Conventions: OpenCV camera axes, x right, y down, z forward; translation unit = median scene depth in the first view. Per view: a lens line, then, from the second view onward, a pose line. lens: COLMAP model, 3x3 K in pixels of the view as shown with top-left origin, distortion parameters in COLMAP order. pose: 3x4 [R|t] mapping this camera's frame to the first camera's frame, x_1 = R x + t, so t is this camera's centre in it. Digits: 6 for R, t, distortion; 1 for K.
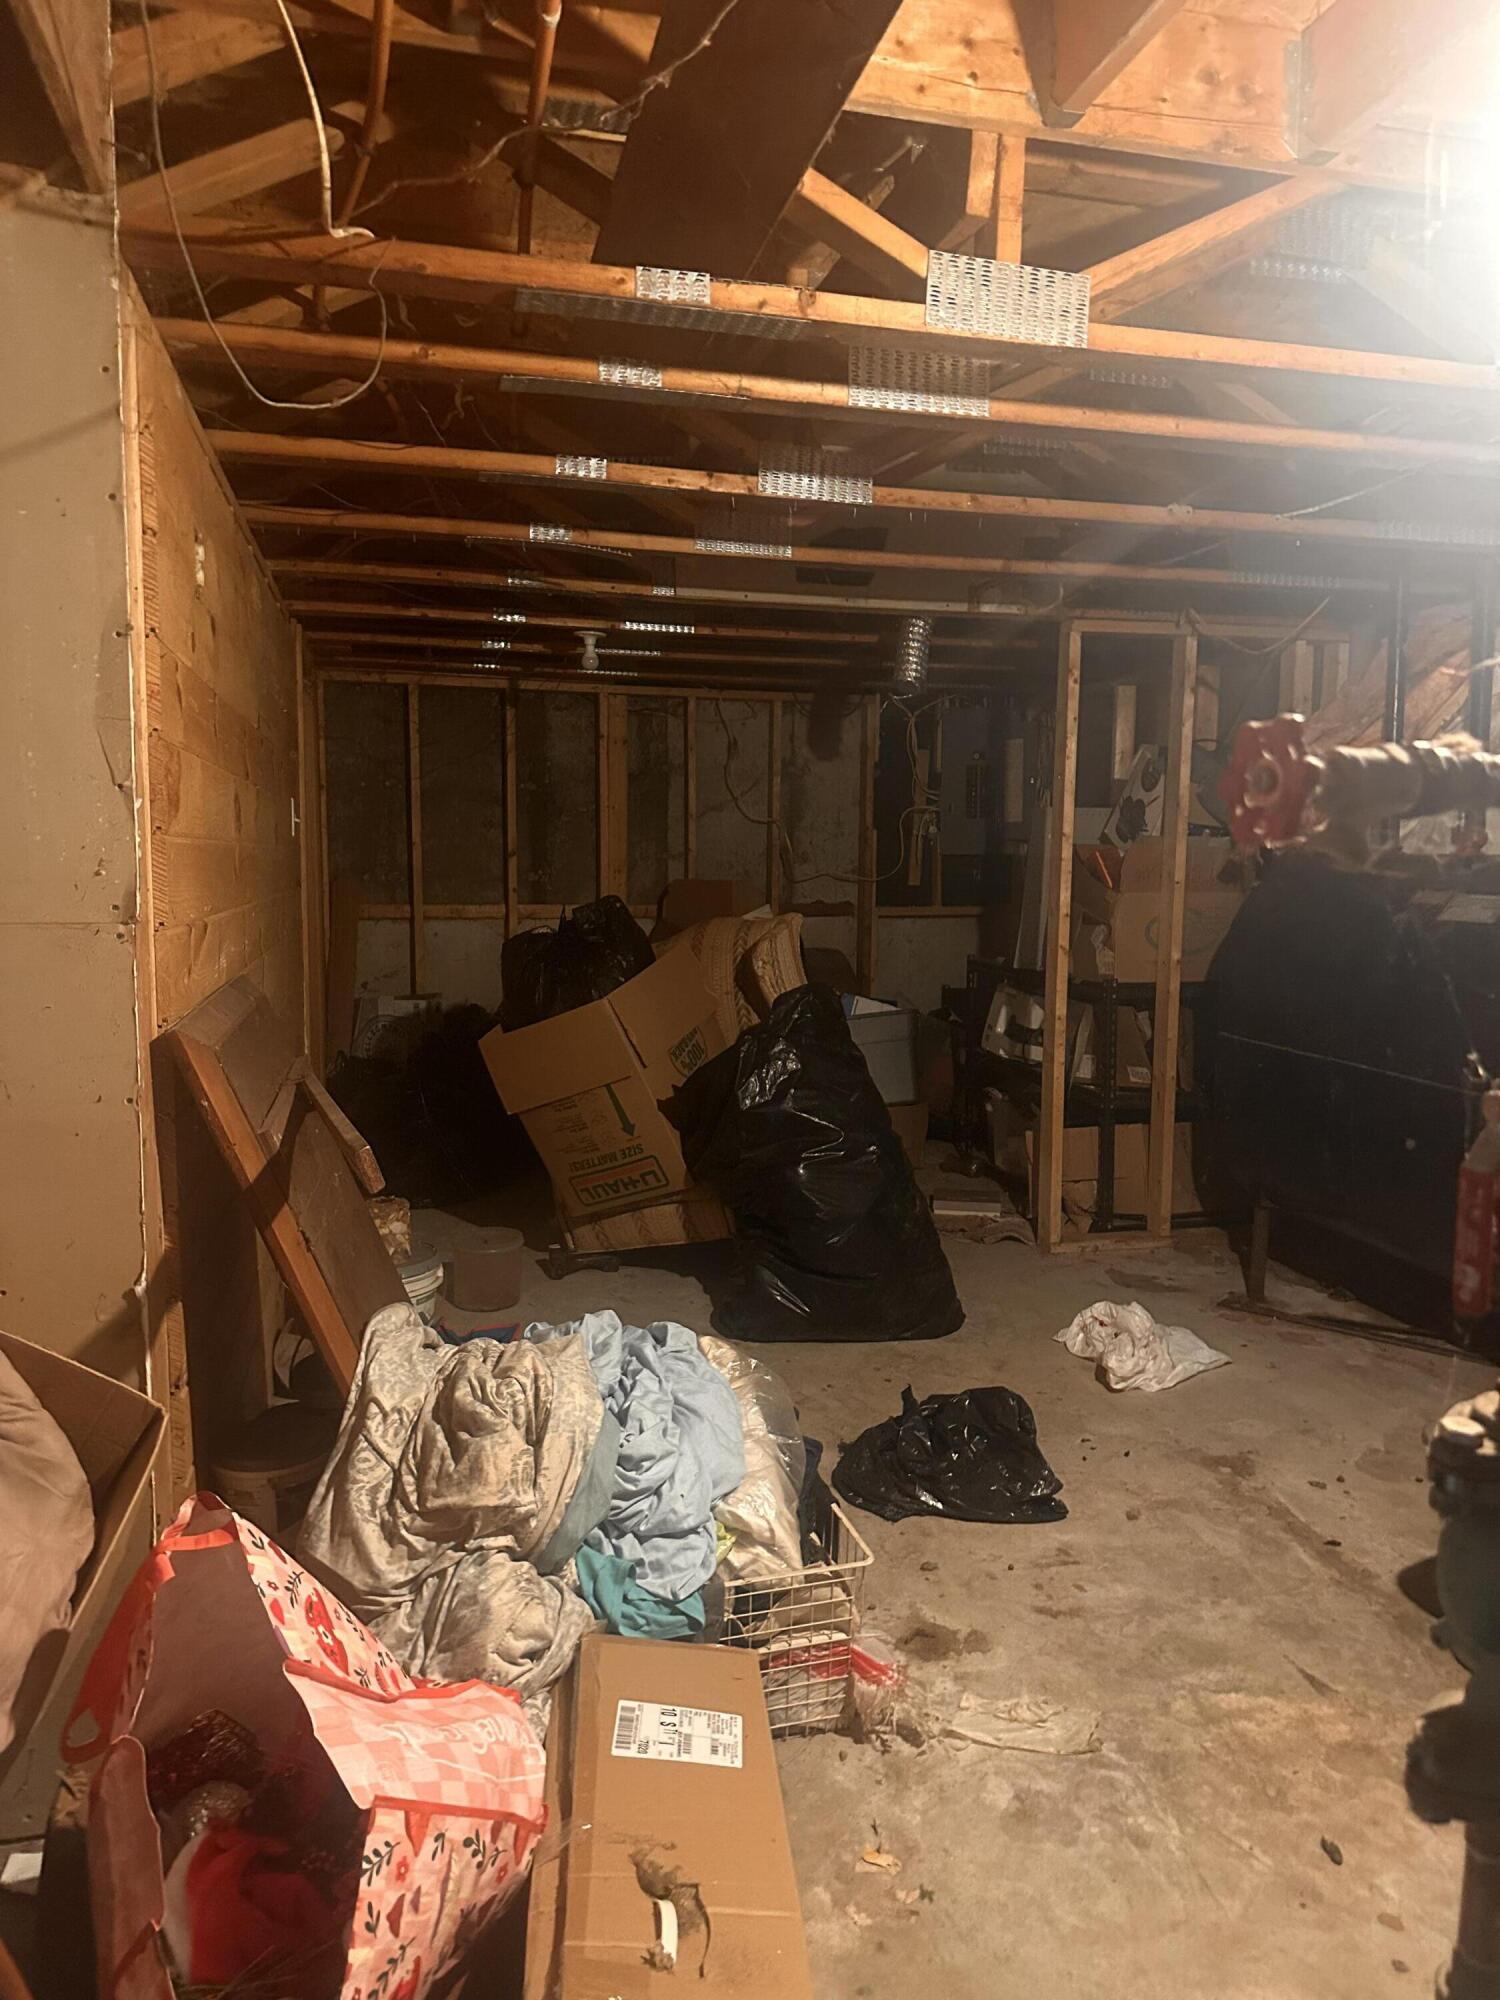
lens RADIAL K [[1380.7, 0, 806.1], [0, 1380.7, 989.0], [0, 0, 1]] dist [0.075576, -0.093328]
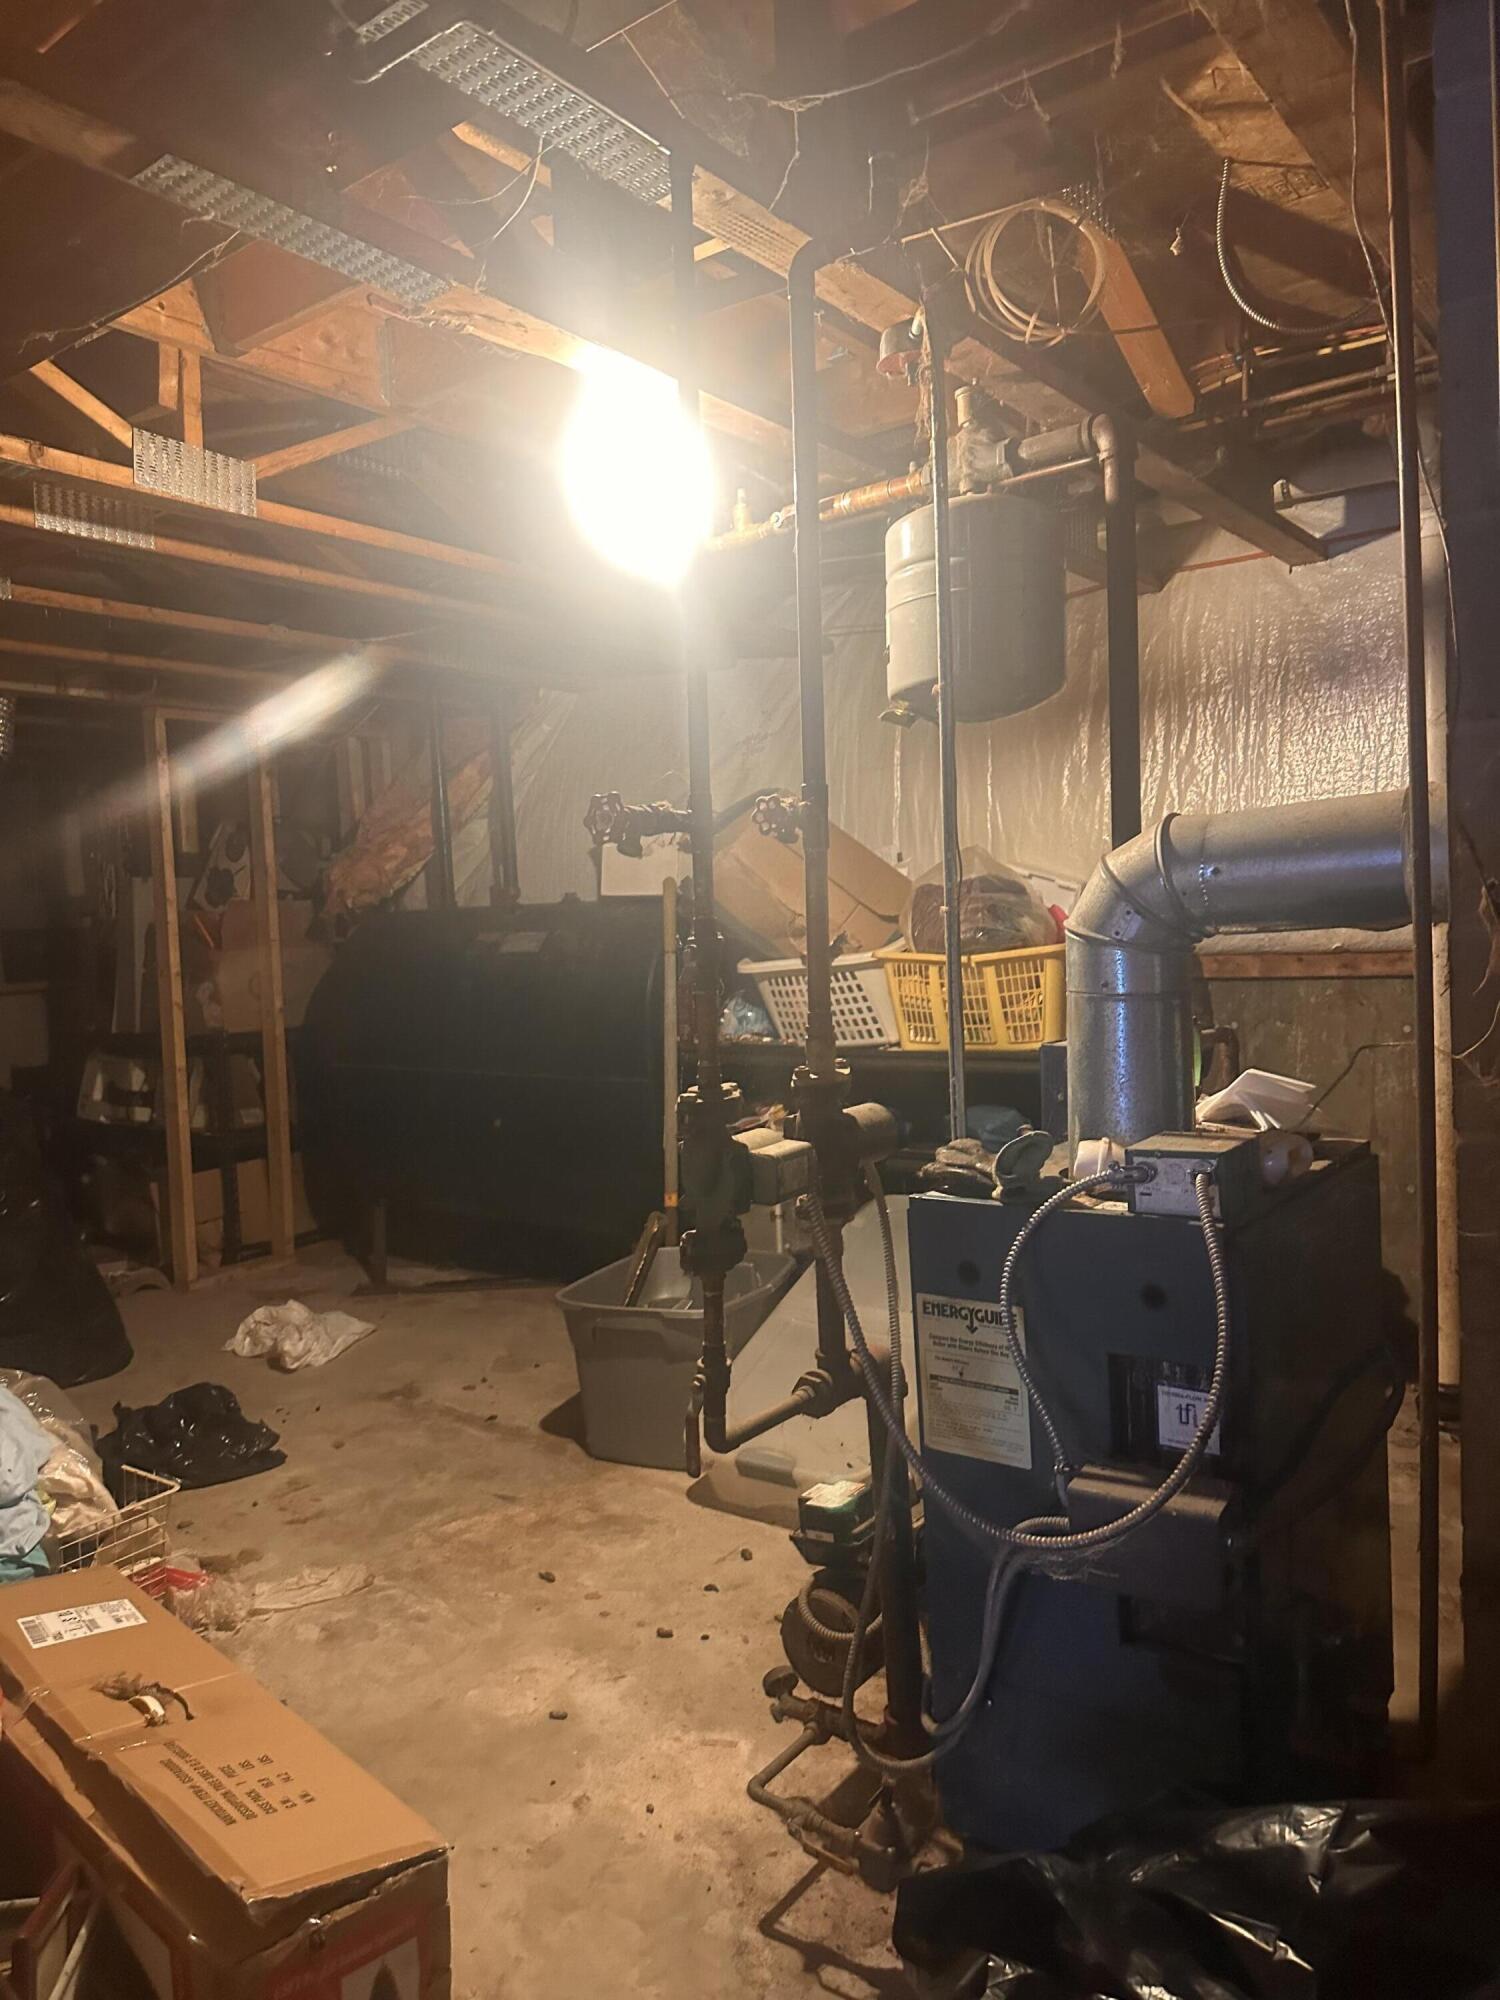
lens RADIAL K [[1412.7, 0, 750.0], [0, 1412.7, 1000.0], [0, 0, 1]] dist [0.134486, -0.140210]
pose [[0.781516, -0.078996, 0.618863, -0.238402], [0.113799, 0.993360, -0.016909, 0.054637], [-0.613418, 0.083641, 0.785317, -0.244197]]
